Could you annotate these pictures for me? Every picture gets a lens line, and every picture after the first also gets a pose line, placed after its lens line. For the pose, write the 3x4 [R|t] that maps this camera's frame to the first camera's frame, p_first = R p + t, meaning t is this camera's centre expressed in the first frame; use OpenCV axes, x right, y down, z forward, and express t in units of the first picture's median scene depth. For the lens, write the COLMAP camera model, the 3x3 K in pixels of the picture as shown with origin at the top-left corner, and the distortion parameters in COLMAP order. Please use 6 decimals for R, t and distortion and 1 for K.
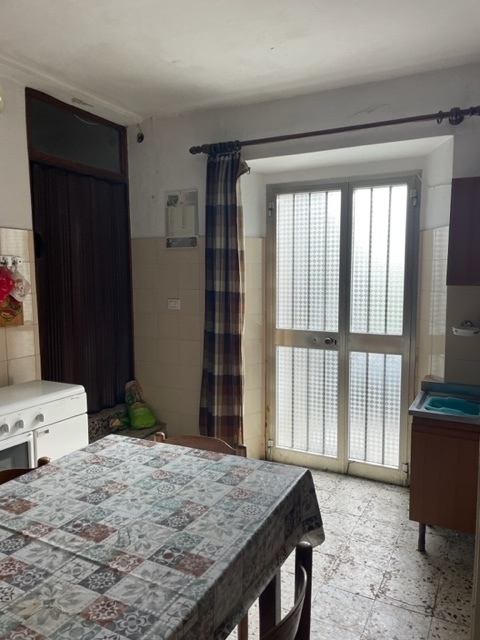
lens RADIAL K [[480.8, 0, 240.2], [0, 480.8, 320.6], [0, 0, 1]] dist [0.015721, -0.000152]
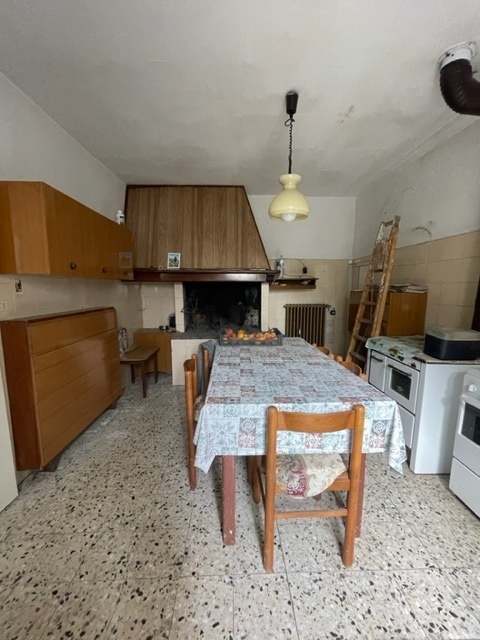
lens RADIAL K [[261.0, 0, 238.5], [0, 261.0, 320.1], [0, 0, 1]] dist [0.003090, -0.000635]
pose [[-0.872635, 0.075559, -0.482492, 0.404730], [-0.040677, 0.973281, 0.225985, -0.079224], [0.486676, 0.216829, -0.846246, 1.671037]]
